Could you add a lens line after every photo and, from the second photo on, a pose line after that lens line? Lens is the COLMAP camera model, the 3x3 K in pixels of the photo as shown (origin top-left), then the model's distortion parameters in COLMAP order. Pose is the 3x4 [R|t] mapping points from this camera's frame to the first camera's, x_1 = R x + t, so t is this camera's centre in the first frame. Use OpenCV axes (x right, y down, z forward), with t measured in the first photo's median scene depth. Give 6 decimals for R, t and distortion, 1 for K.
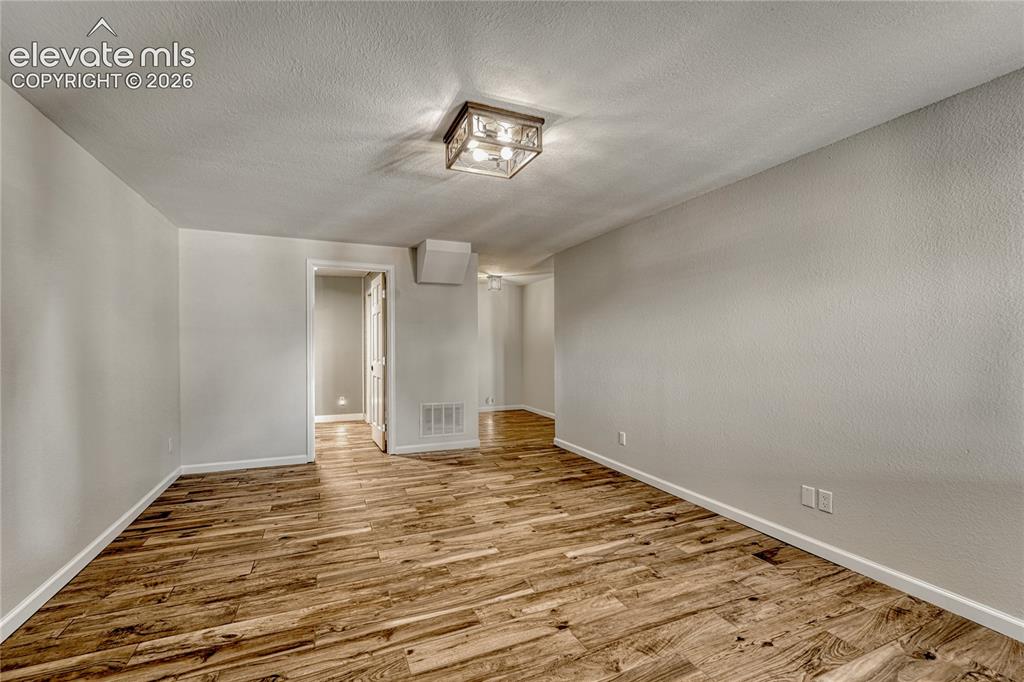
lens RADIAL K [[443.6, 0, 514.2], [0, 443.6, 343.2], [0, 0, 1]] dist [-0.003650, 0.000822]
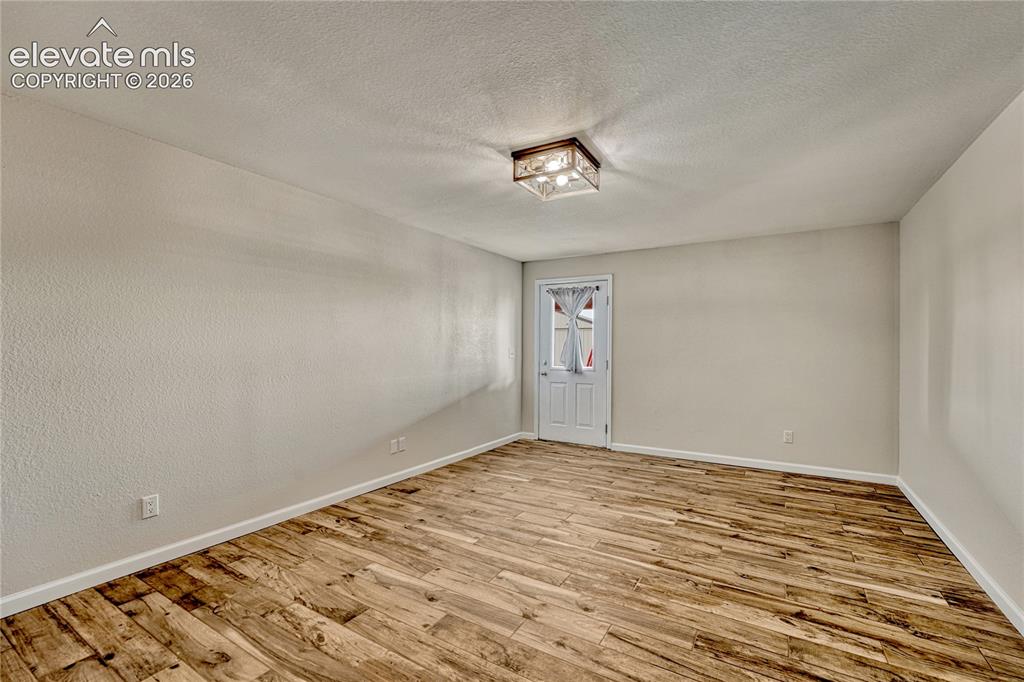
lens RADIAL K [[443.6, 0, 513.5], [0, 443.6, 345.9], [0, 0, 1]] dist [-0.003650, 0.000822]
pose [[-0.579581, 0.003811, 0.814906, -0.831774], [-0.007870, 0.999916, -0.010273, 0.013087], [-0.814877, -0.012367, -0.579502, 1.586454]]
